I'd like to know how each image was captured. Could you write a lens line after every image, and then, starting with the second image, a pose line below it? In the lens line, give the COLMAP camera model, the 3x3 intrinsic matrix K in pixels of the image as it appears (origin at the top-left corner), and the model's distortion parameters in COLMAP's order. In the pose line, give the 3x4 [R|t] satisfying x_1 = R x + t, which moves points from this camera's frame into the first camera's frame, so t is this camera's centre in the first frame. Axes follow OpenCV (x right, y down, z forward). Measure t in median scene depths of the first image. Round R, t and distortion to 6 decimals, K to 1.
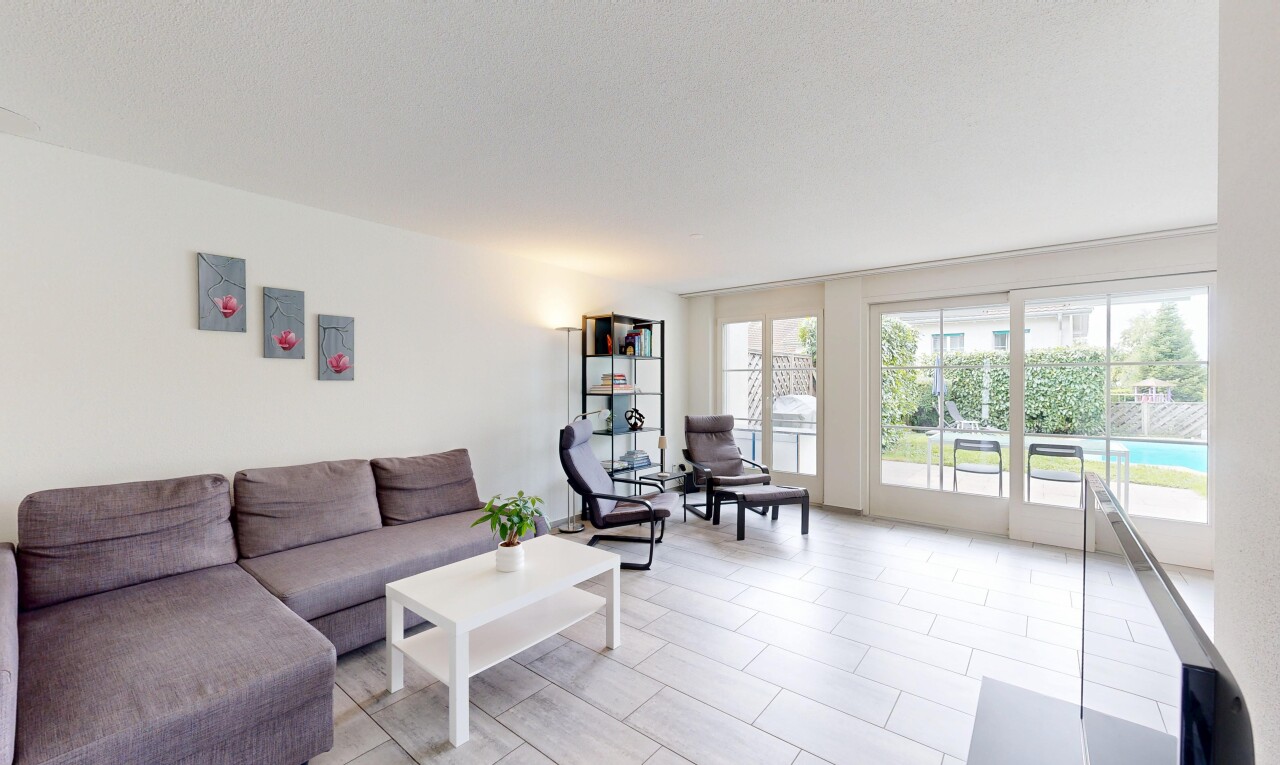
lens RADIAL K [[499.4, 0, 638.4], [0, 499.4, 385.1], [0, 0, 1]] dist [-0.001637, -0.000073]
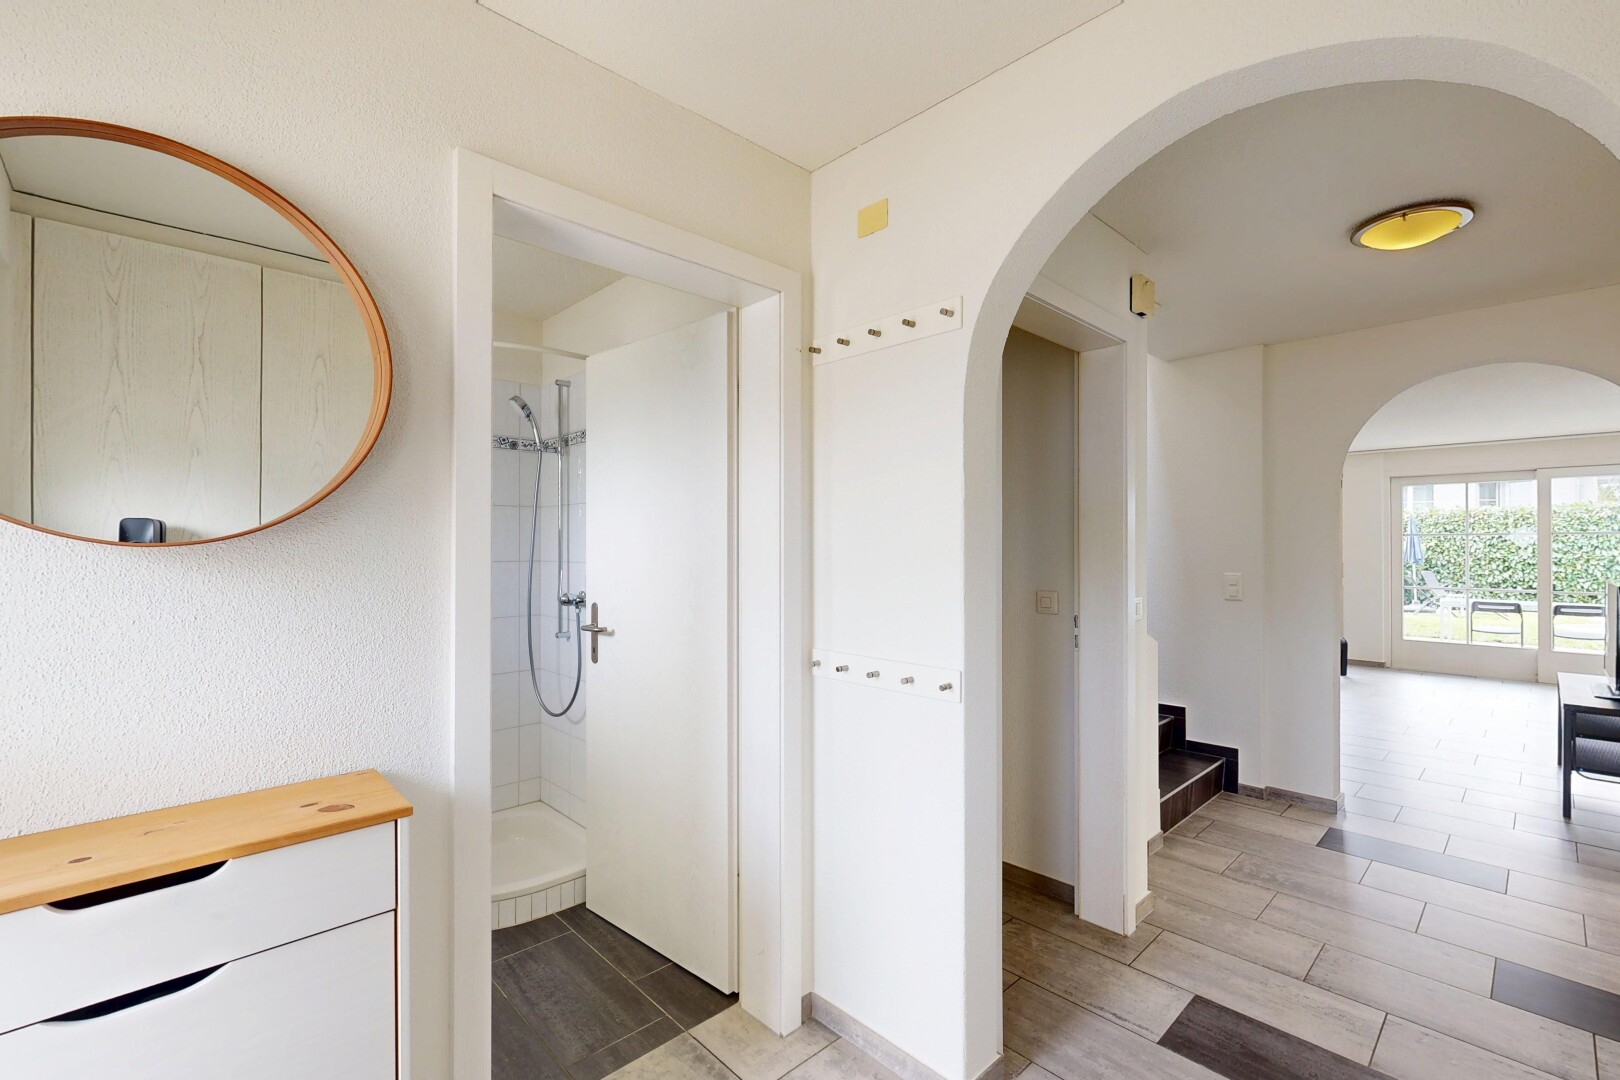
lens RADIAL K [[705.0, 0, 811.4], [0, 705.0, 541.9], [0, 0, 1]] dist [-0.001607, -0.000099]
pose [[0.992269, 0.000028, -0.124108, -0.216526], [-0.001687, 0.999911, -0.013265, 0.002341], [0.124096, 0.013372, 0.992180, -0.247898]]
